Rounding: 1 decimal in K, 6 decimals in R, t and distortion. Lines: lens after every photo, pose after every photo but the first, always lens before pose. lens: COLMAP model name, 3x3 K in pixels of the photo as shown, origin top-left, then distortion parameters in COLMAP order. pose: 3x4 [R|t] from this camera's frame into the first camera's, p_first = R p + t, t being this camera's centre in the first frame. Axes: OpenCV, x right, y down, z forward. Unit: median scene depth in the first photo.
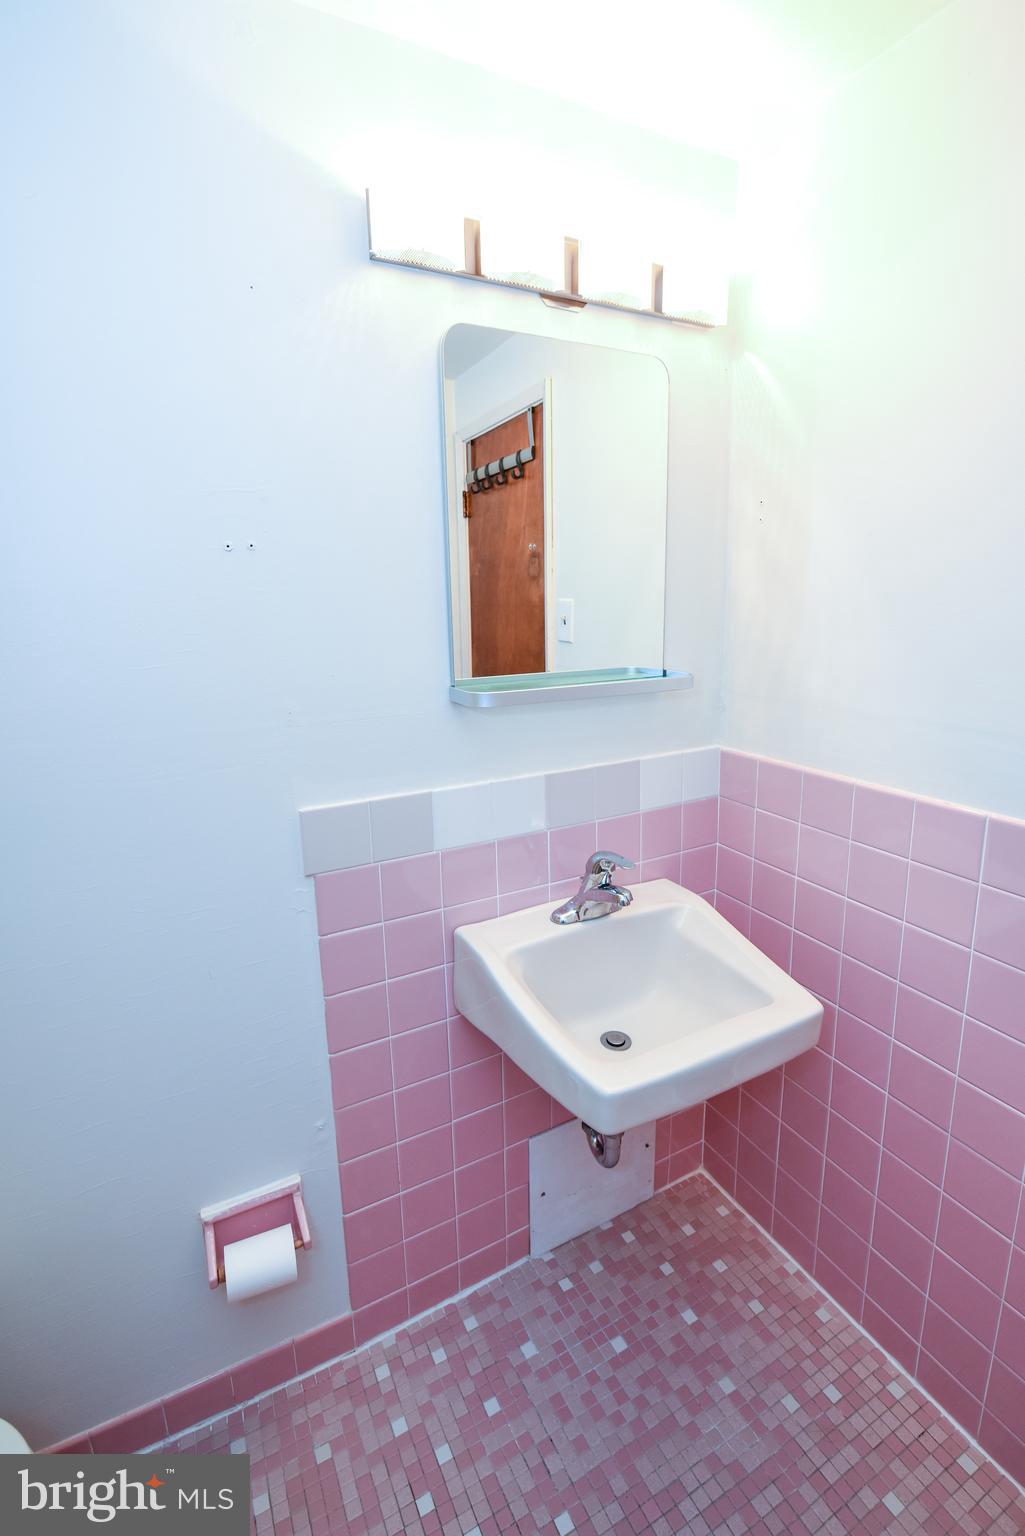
lens RADIAL K [[676.4, 0, 512.5], [0, 676.4, 768.0], [0, 0, 1]] dist [-0.013674, -0.000276]
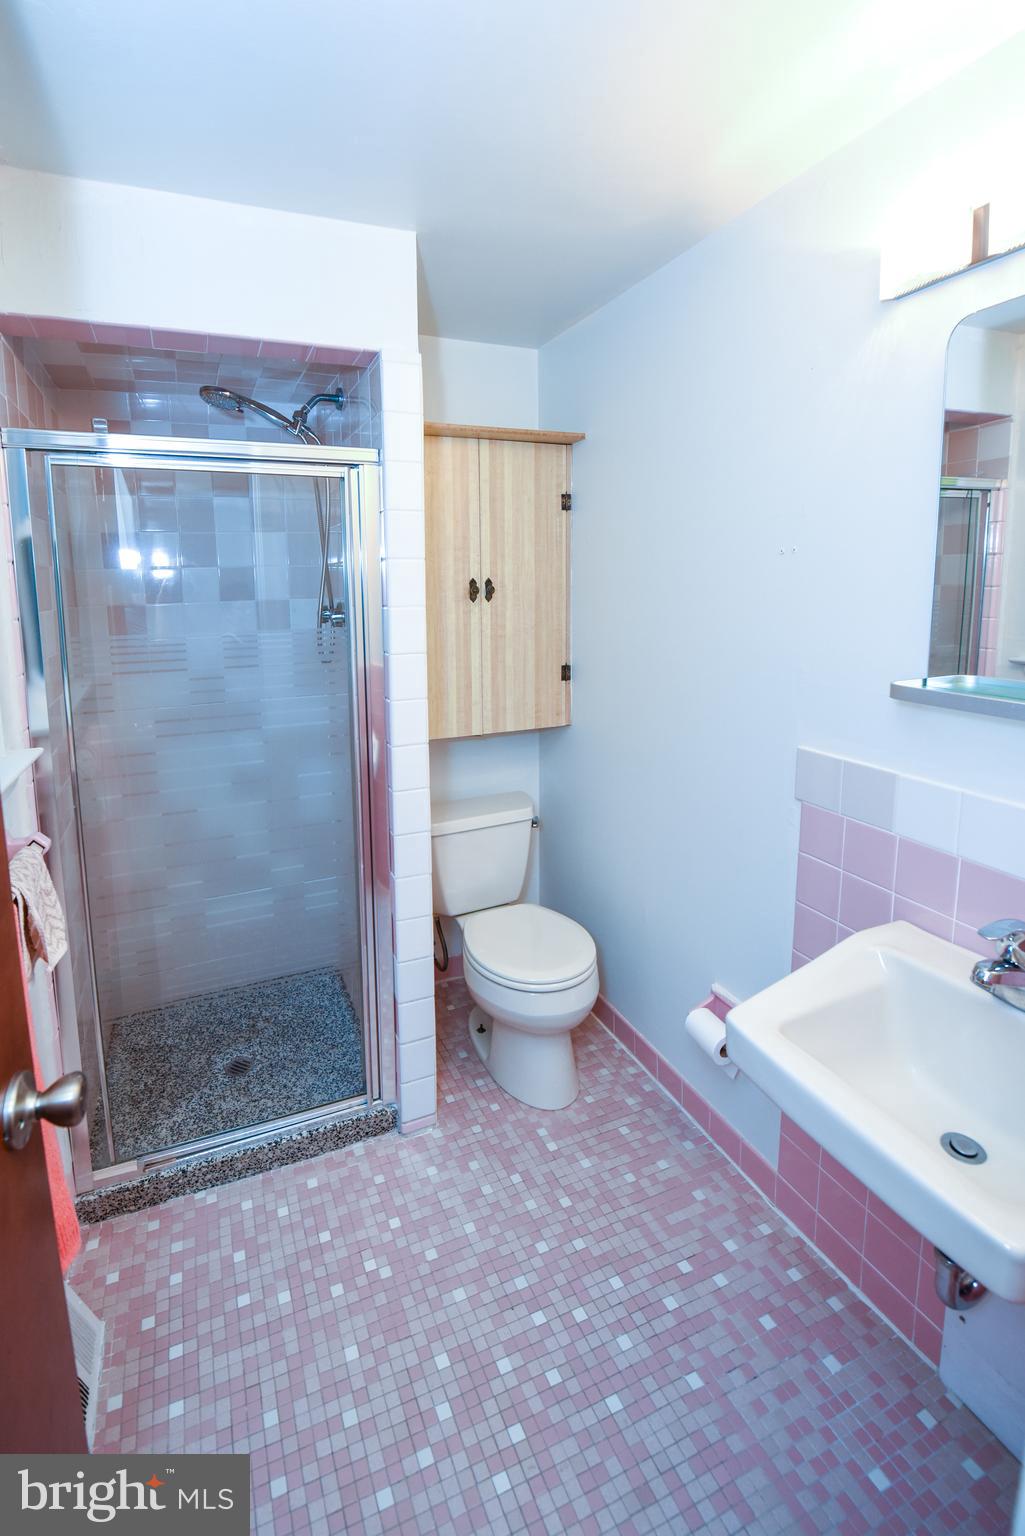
lens RADIAL K [[676.4, 0, 512.5], [0, 676.4, 768.0], [0, 0, 1]] dist [-0.013674, -0.000276]
pose [[-0.034547, 0.284554, -0.958037, 0.805457], [-0.233960, 0.929669, 0.284565, -0.117410], [0.971632, 0.233974, 0.034457, 0.345415]]
